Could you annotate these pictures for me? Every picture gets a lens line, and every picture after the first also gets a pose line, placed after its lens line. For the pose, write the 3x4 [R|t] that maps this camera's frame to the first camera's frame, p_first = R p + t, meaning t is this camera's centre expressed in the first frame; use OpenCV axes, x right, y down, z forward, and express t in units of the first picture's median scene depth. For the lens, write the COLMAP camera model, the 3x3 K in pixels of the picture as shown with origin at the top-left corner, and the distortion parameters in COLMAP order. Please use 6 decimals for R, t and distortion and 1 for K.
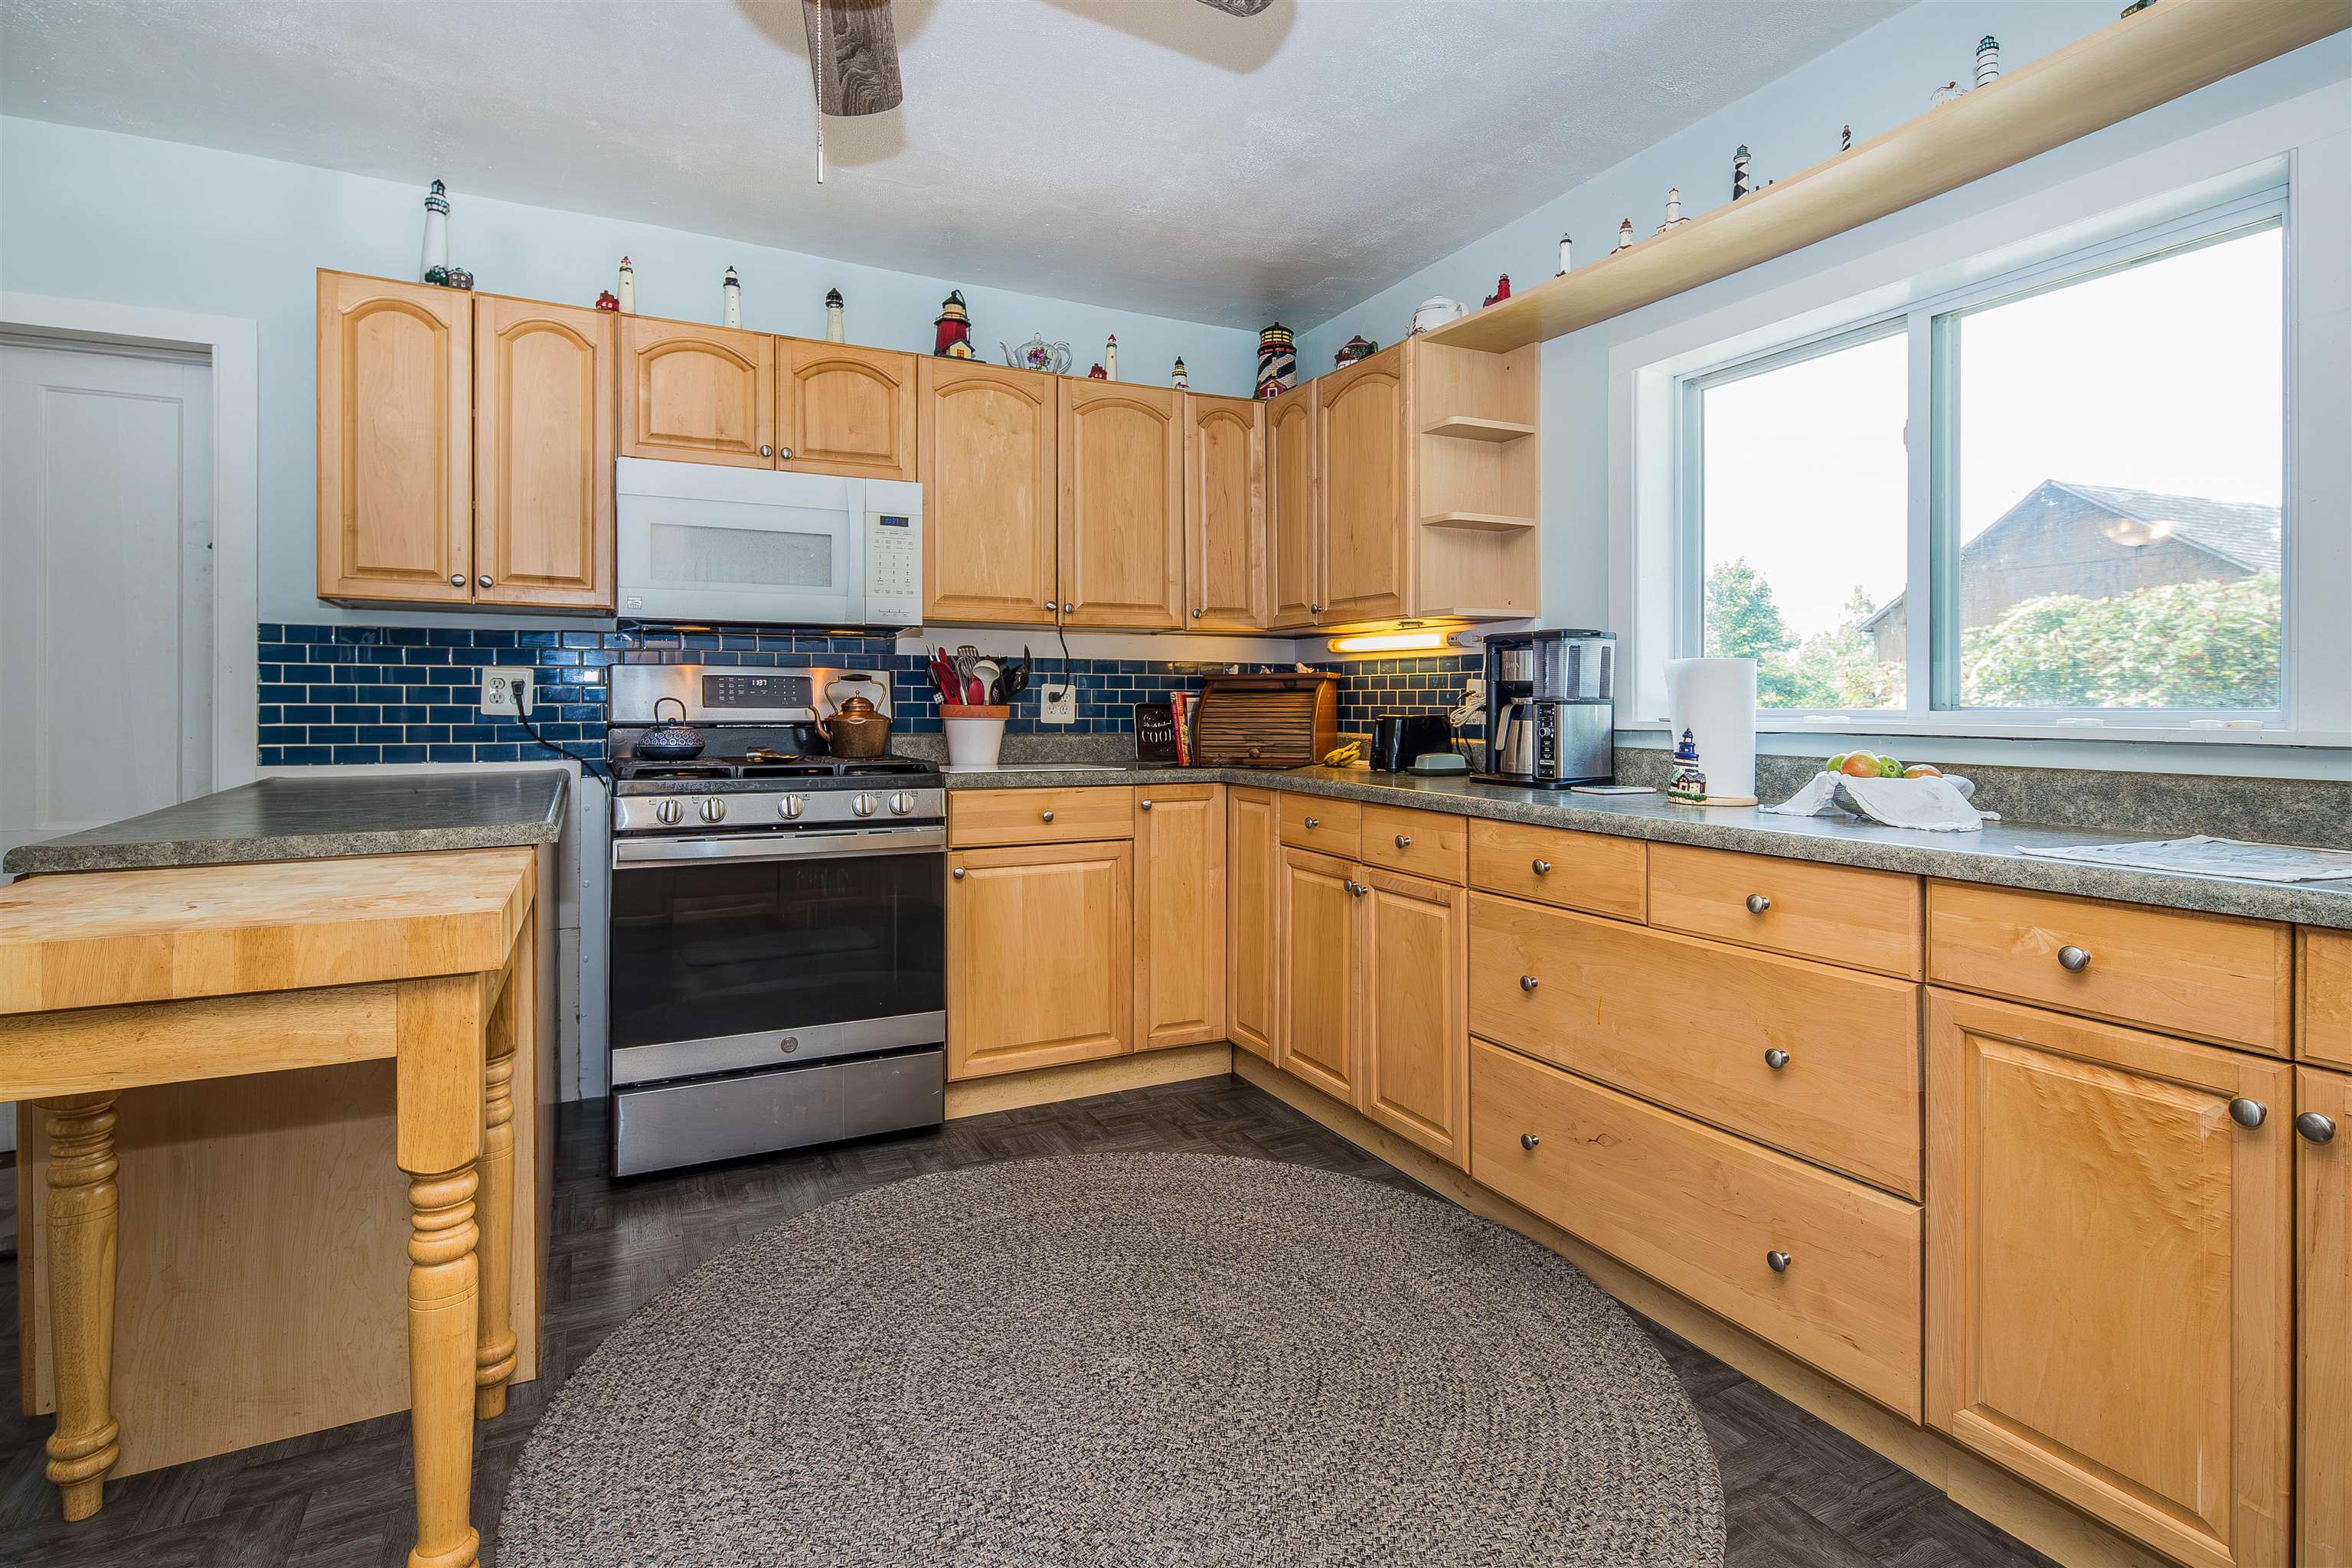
lens RADIAL K [[1202.2, 0, 1164.4], [0, 1202.2, 692.7], [0, 0, 1]] dist [0.007004, -0.000840]
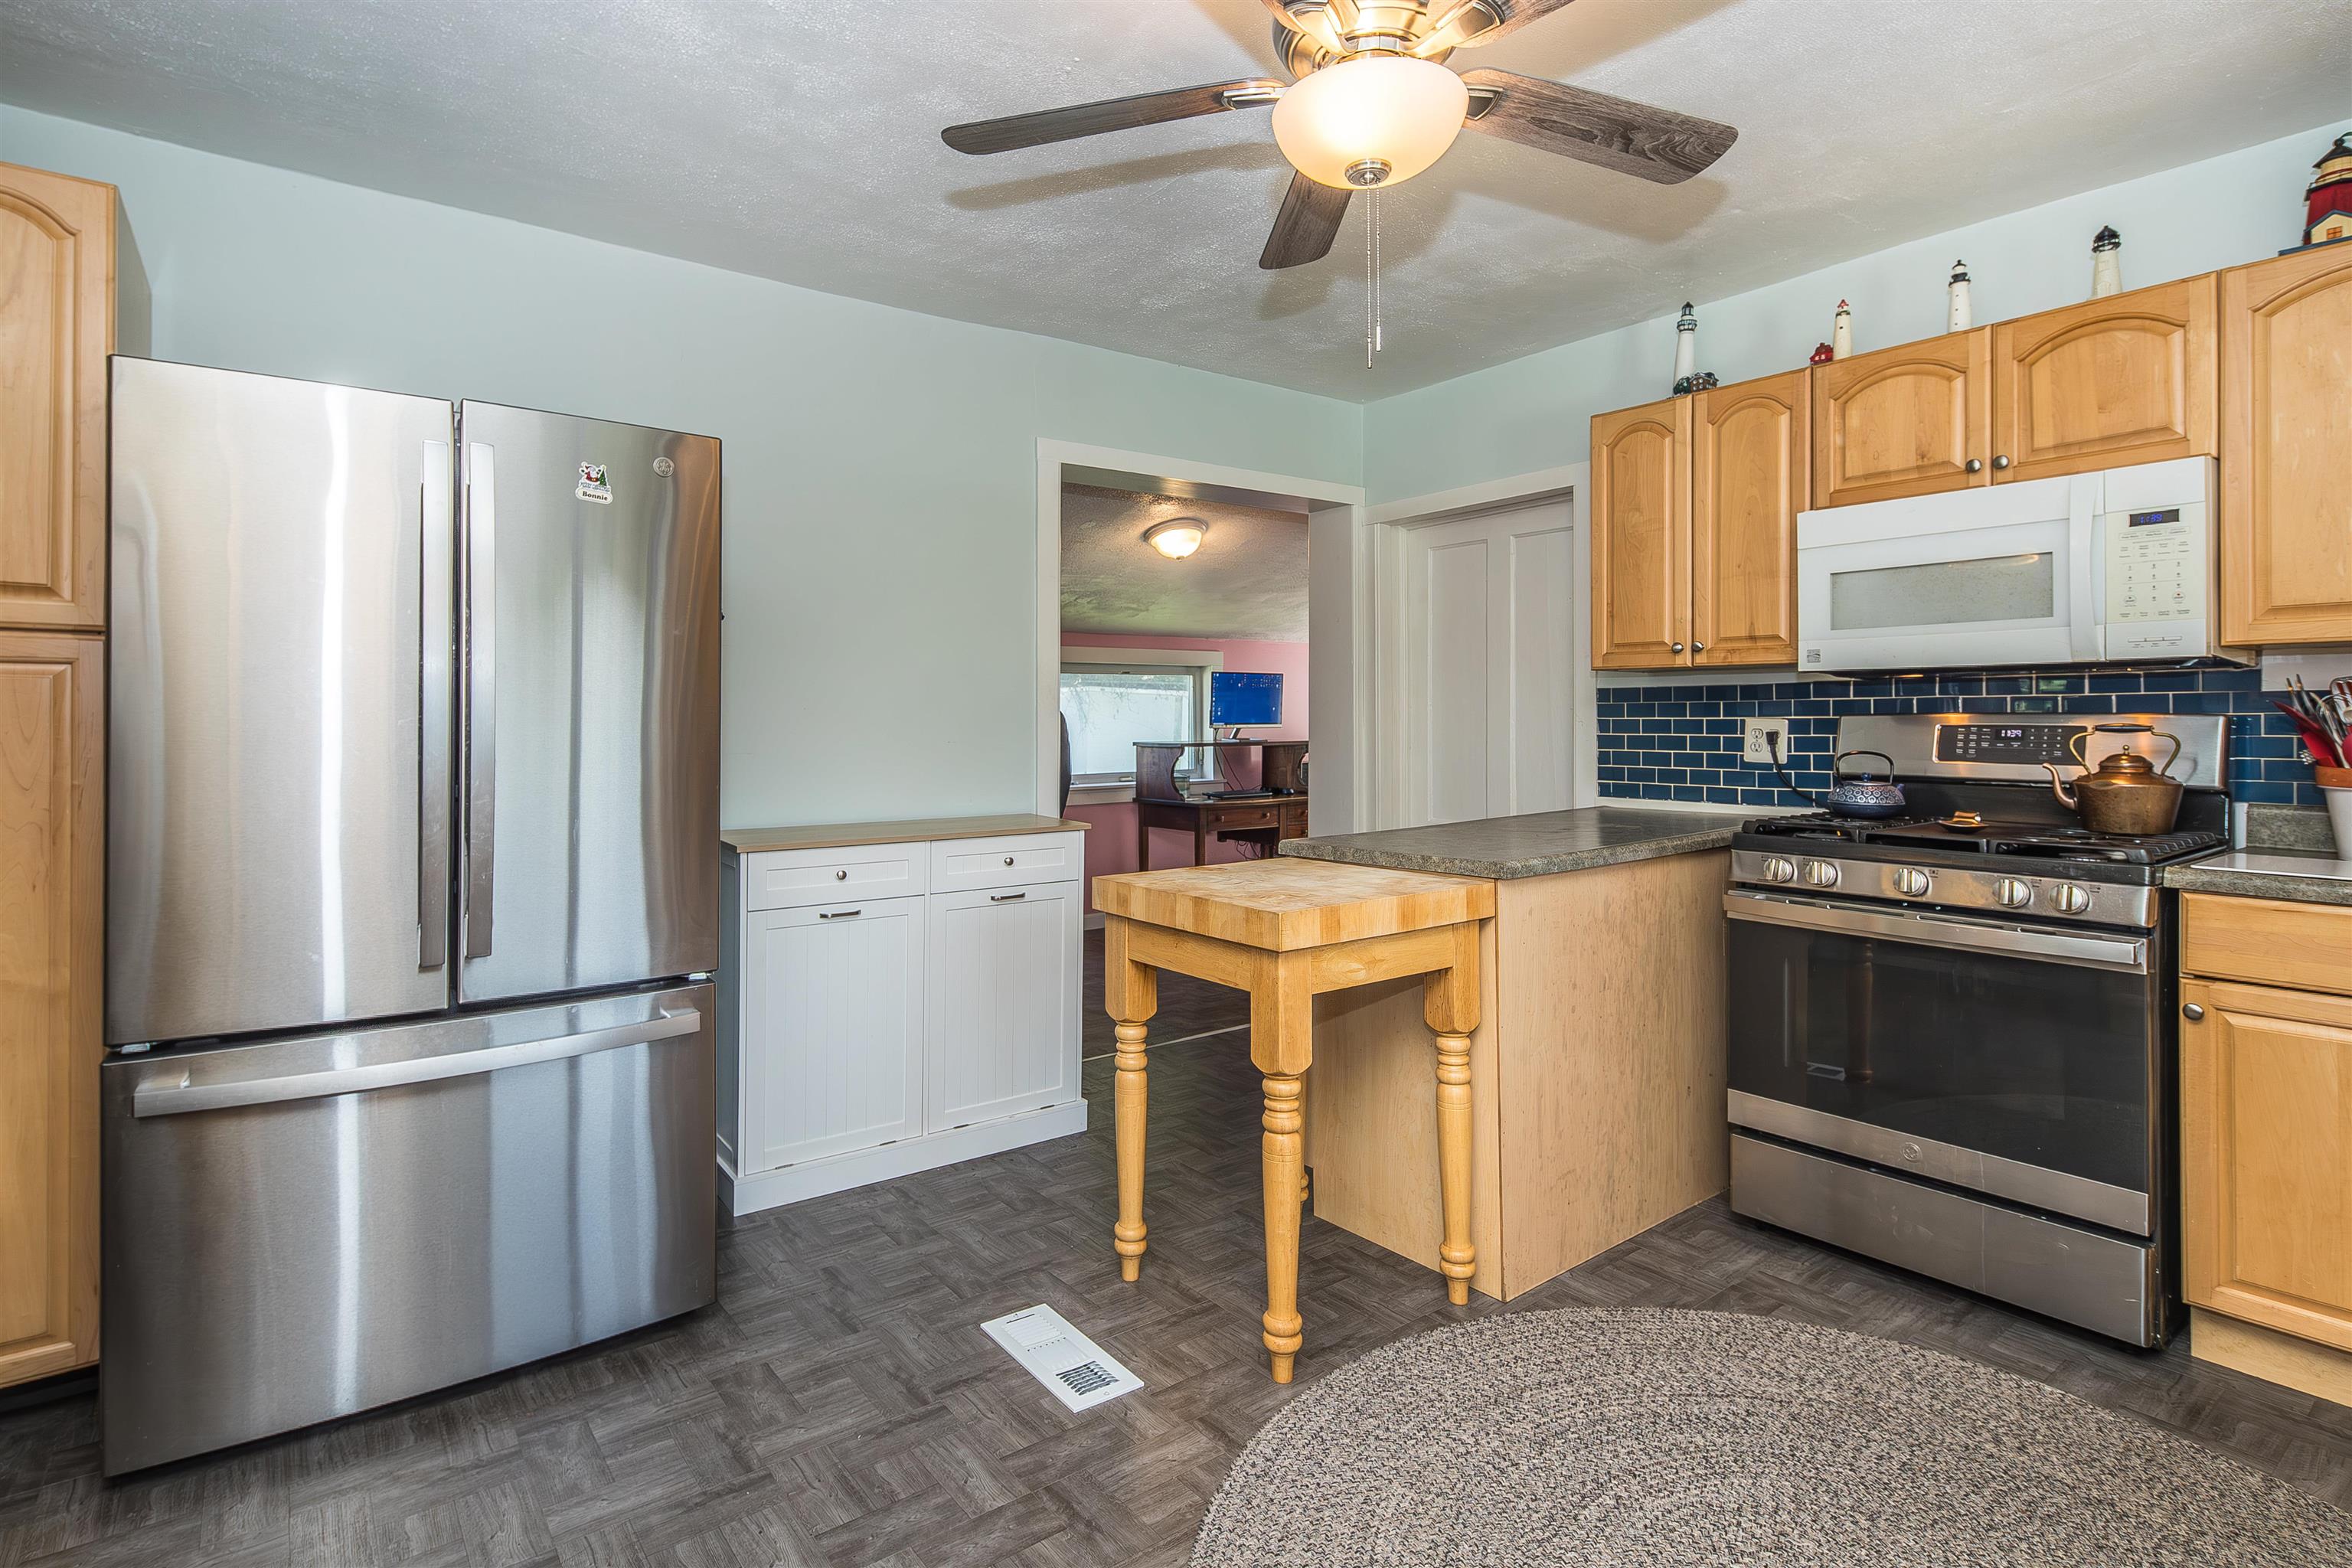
lens RADIAL K [[1112.2, 0, 1055.1], [0, 1112.2, 699.8], [0, 0, 1]] dist [0.010105, -0.003717]
pose [[0.138106, -0.024189, -0.990122, 0.377585], [0.019550, 0.999574, -0.021693, -0.030114], [0.990225, -0.016361, 0.138520, 0.243432]]
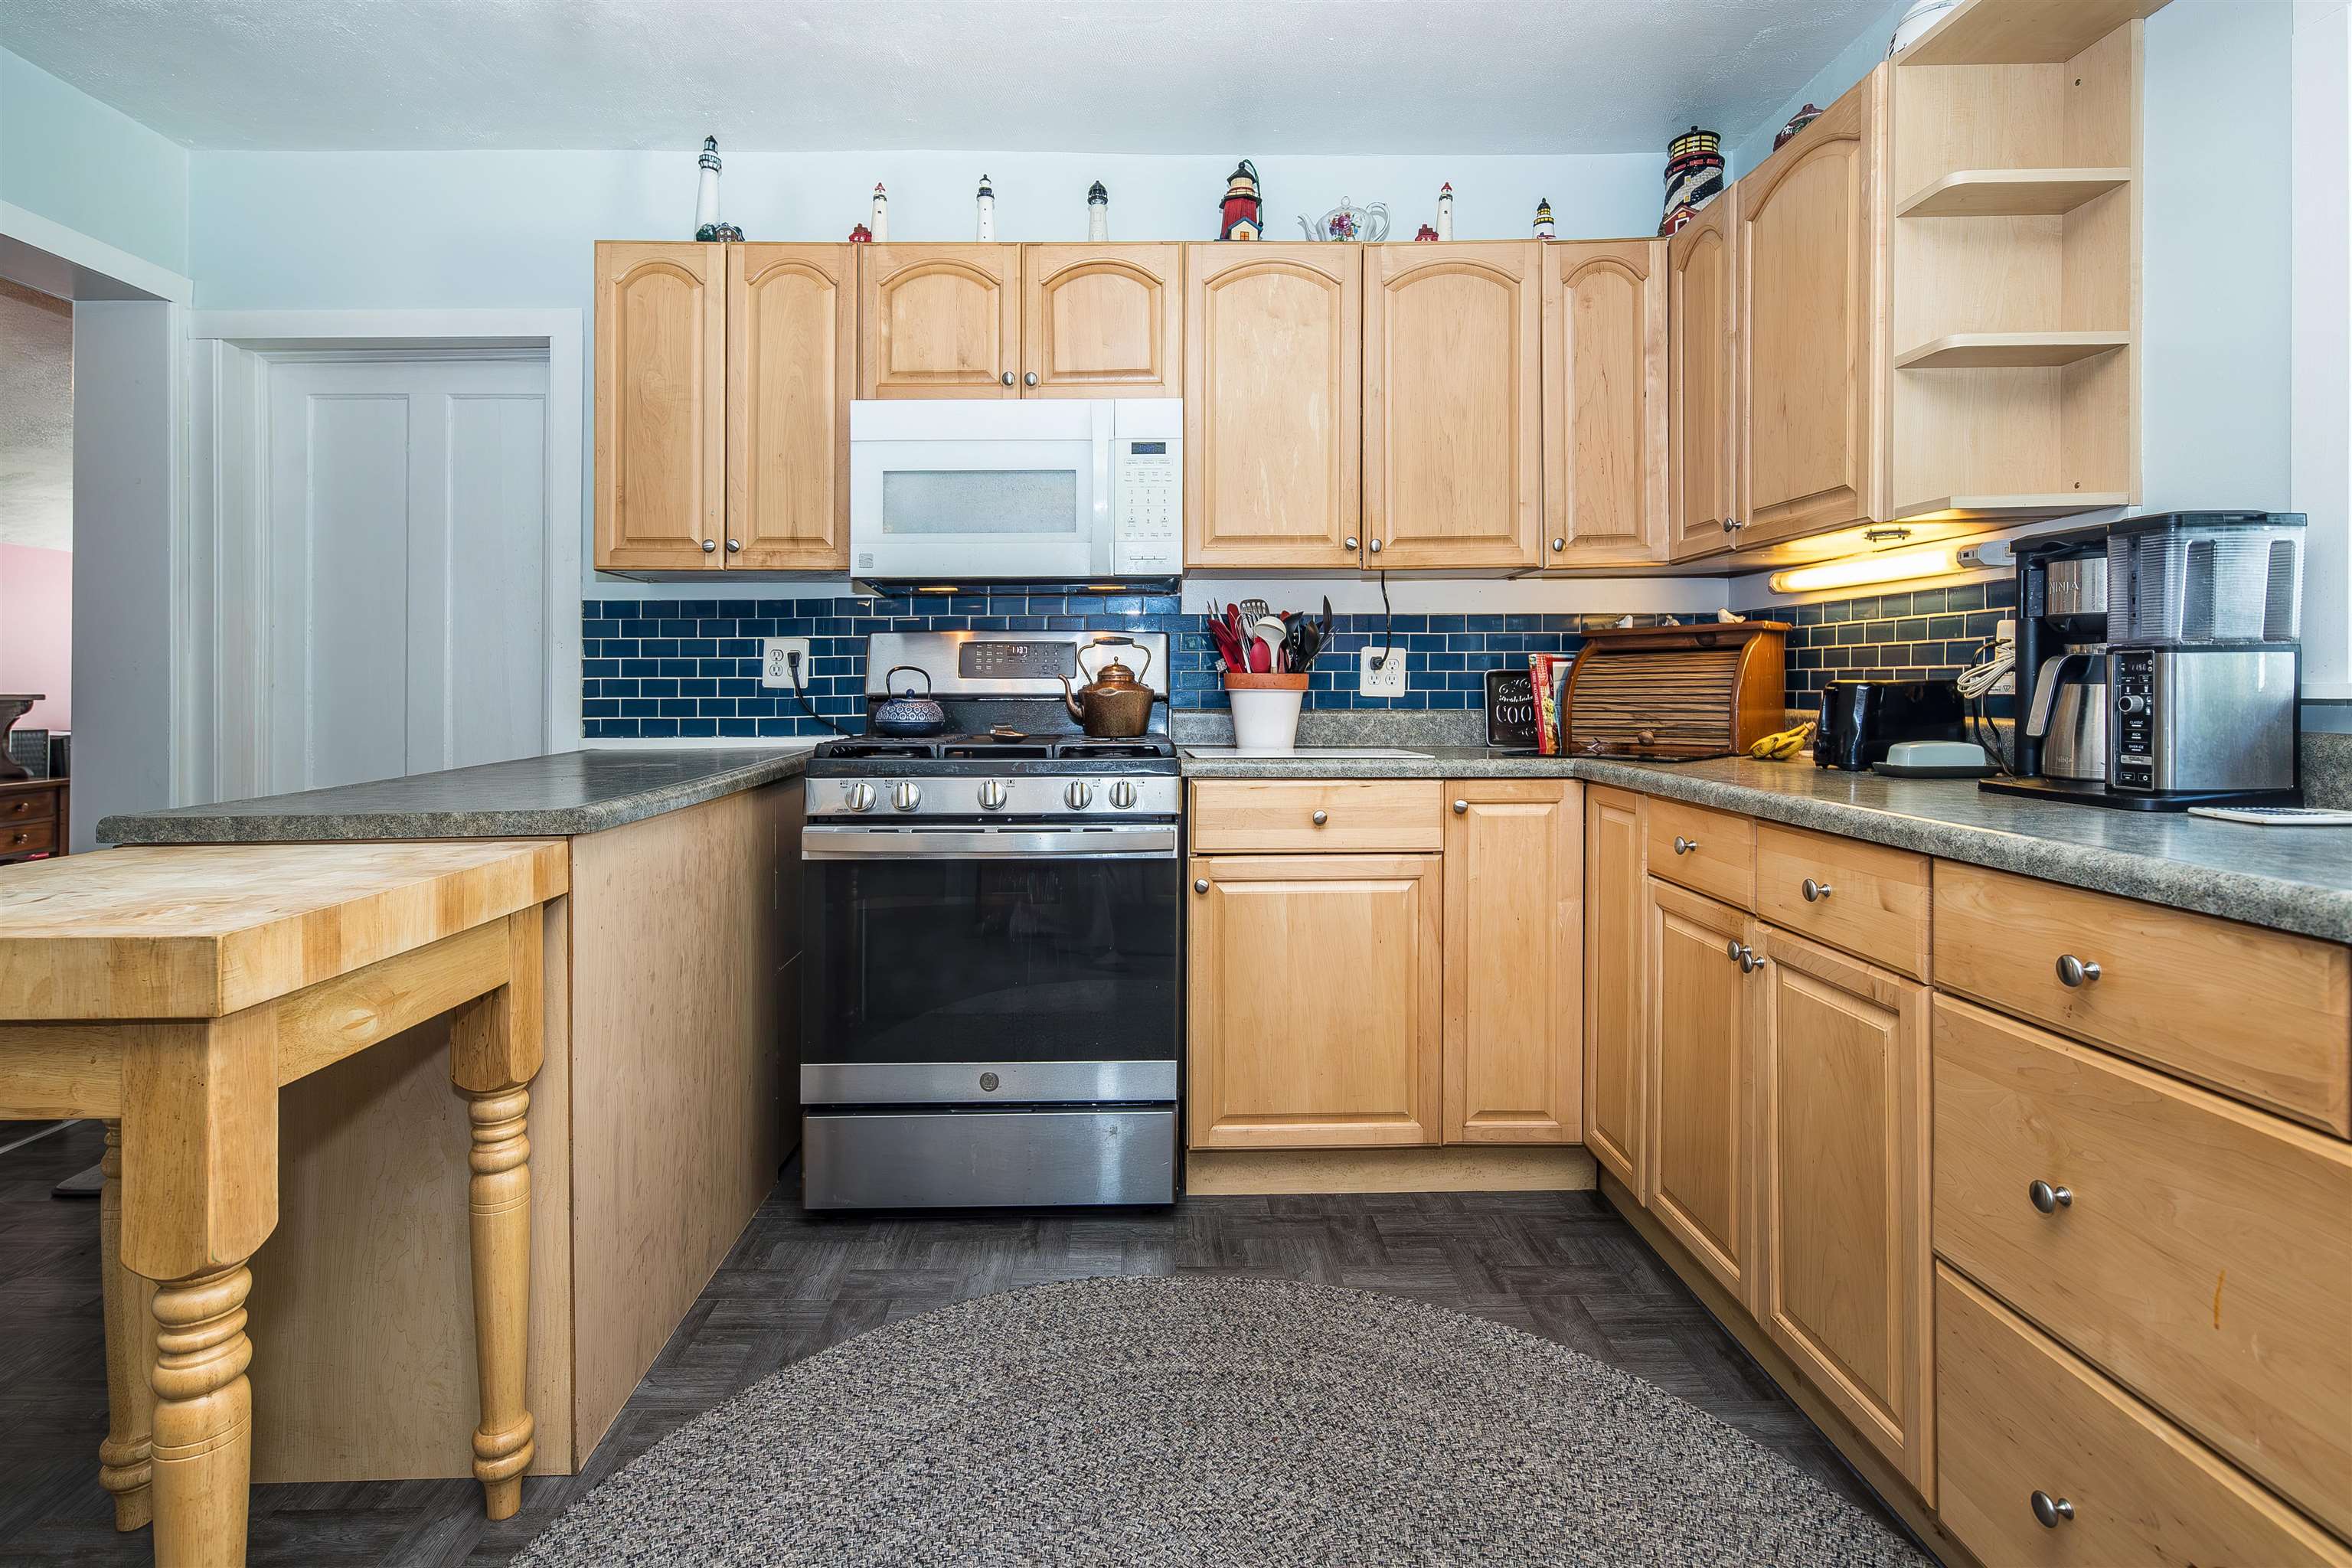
lens RADIAL K [[1202.2, 0, 1140.0], [0, 1202.2, 694.0], [0, 0, 1]] dist [0.007004, -0.000840]
pose [[0.905145, -0.003284, -0.425091, 0.121611], [0.009908, 0.999861, 0.013372, 0.013877], [0.424988, -0.016316, 0.905052, 0.268014]]
